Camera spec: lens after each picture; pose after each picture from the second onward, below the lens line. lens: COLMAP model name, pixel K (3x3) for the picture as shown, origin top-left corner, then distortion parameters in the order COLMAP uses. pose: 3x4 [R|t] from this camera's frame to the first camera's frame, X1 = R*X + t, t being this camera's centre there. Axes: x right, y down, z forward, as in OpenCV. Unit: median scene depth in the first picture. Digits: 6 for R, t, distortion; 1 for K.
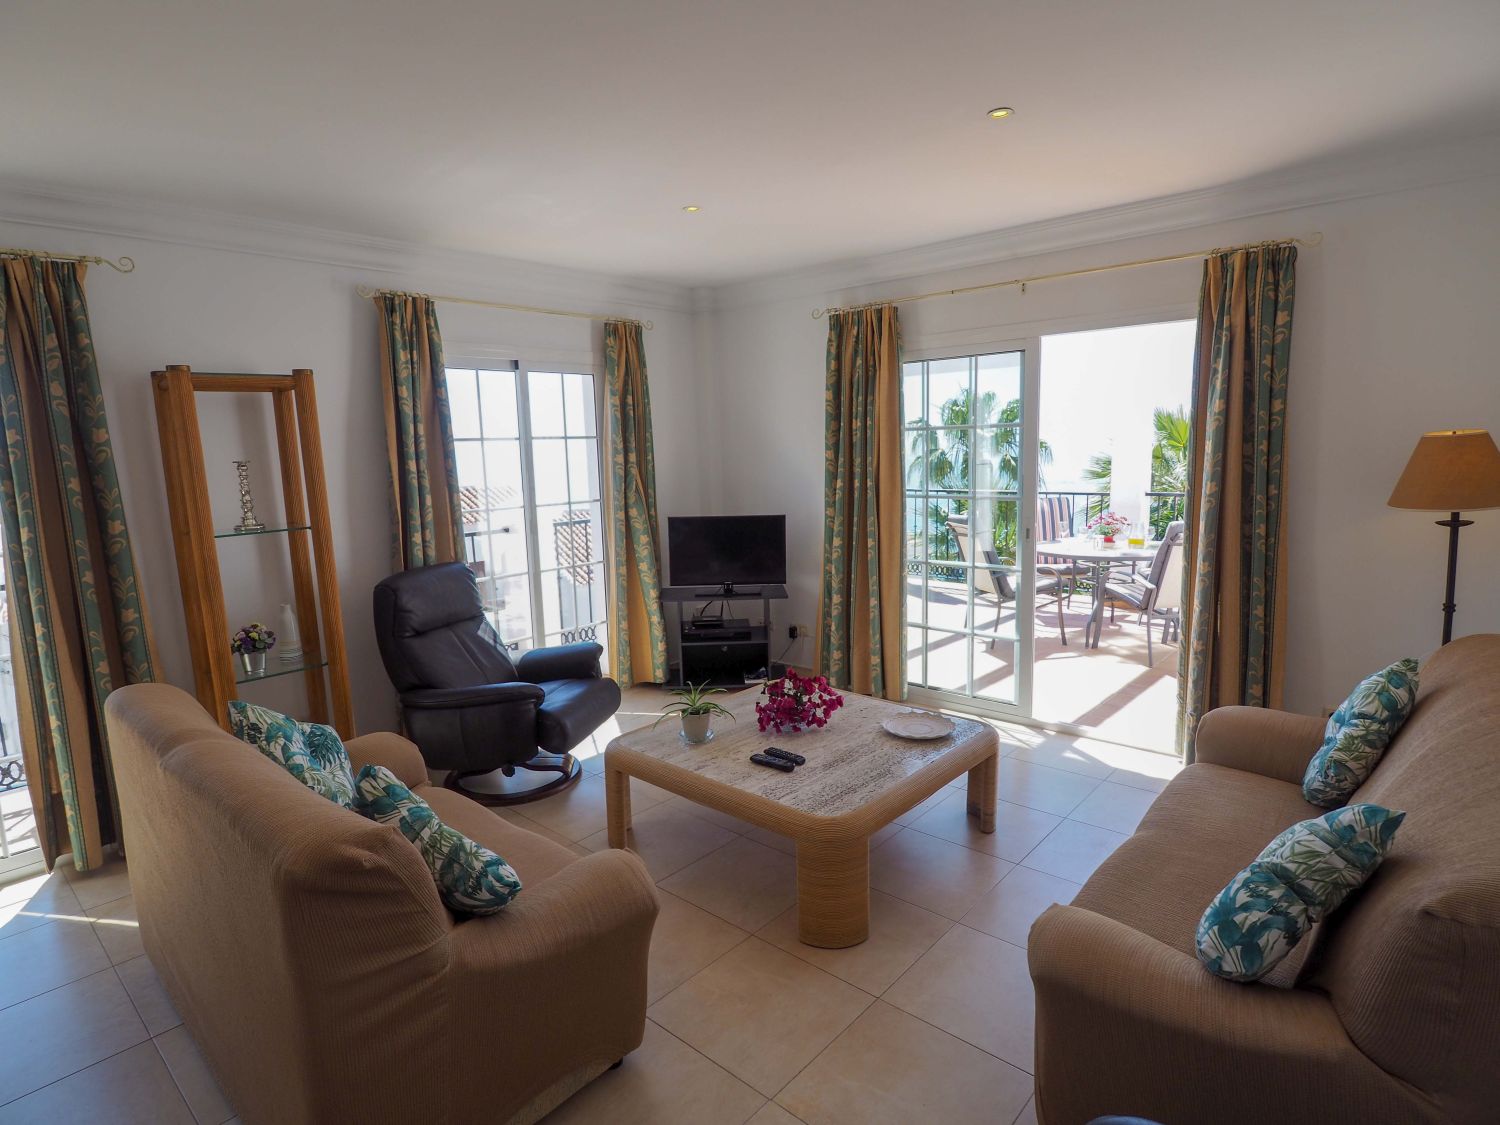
lens RADIAL K [[800.8, 0, 754.6], [0, 800.8, 565.1], [0, 0, 1]] dist [-0.012779, 0.000181]
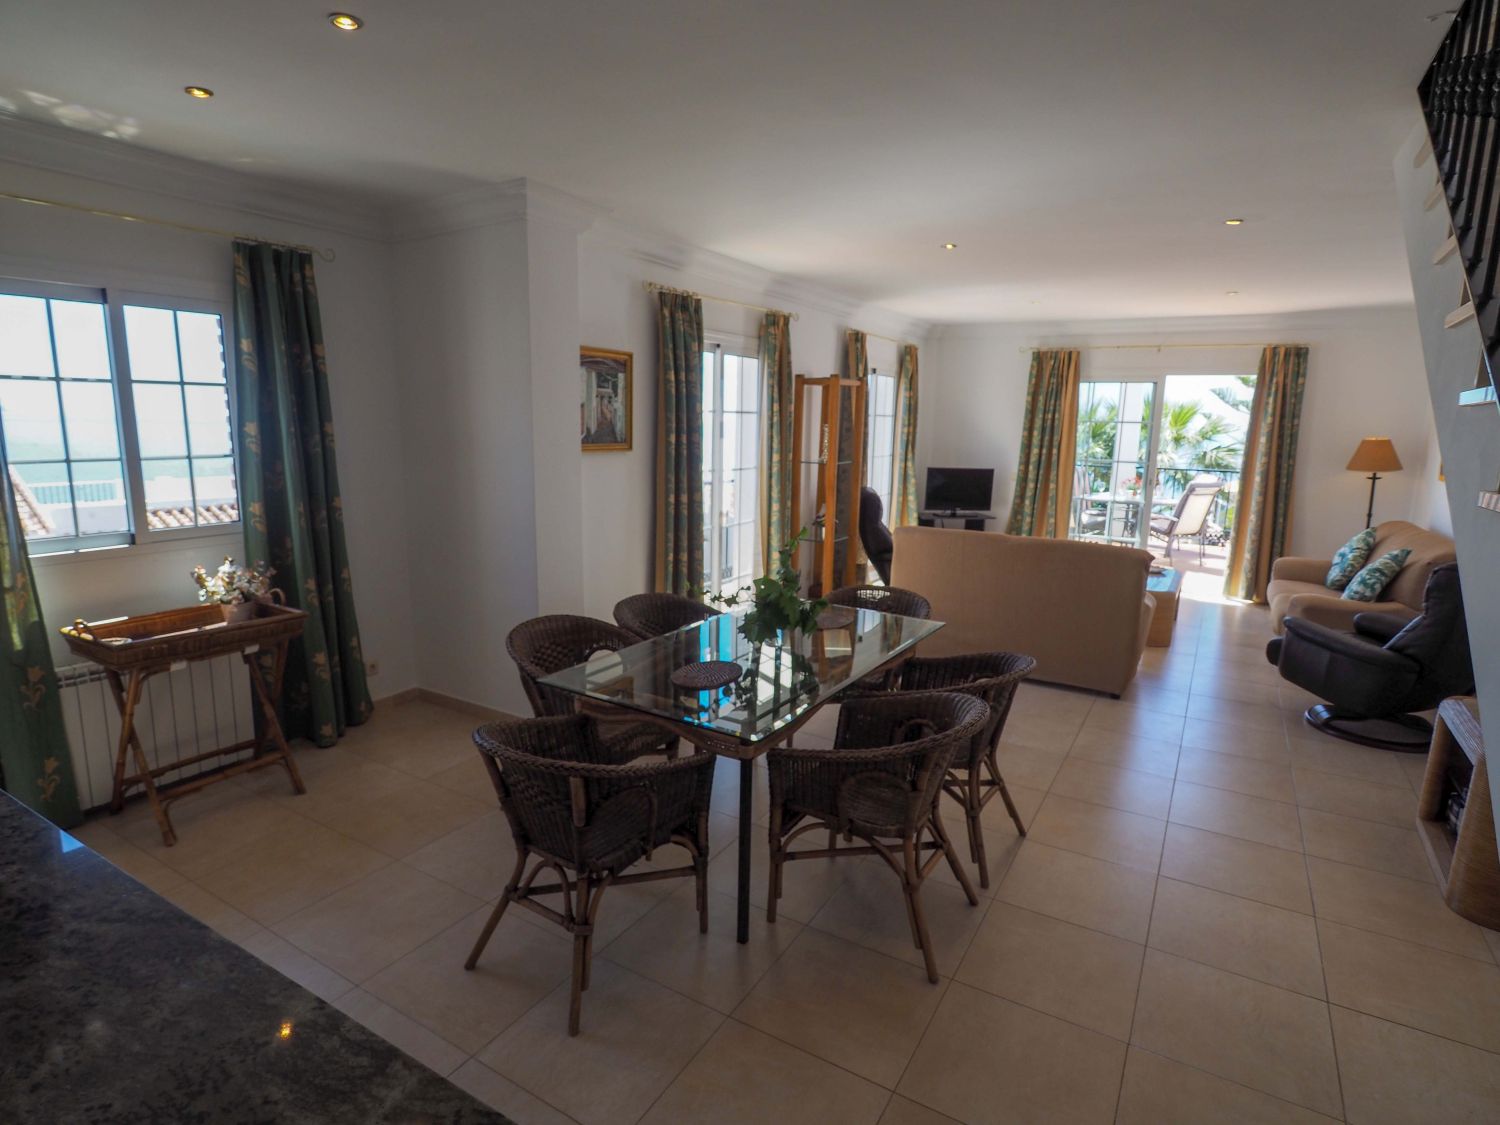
lens RADIAL K [[800.8, 0, 749.1], [0, 800.8, 563.9], [0, 0, 1]] dist [-0.012779, 0.000181]
pose [[0.980457, 0.013664, 0.196261, -0.963832], [-0.020280, 0.999290, 0.031743, 0.114214], [-0.195688, -0.035103, 0.980038, -0.656758]]
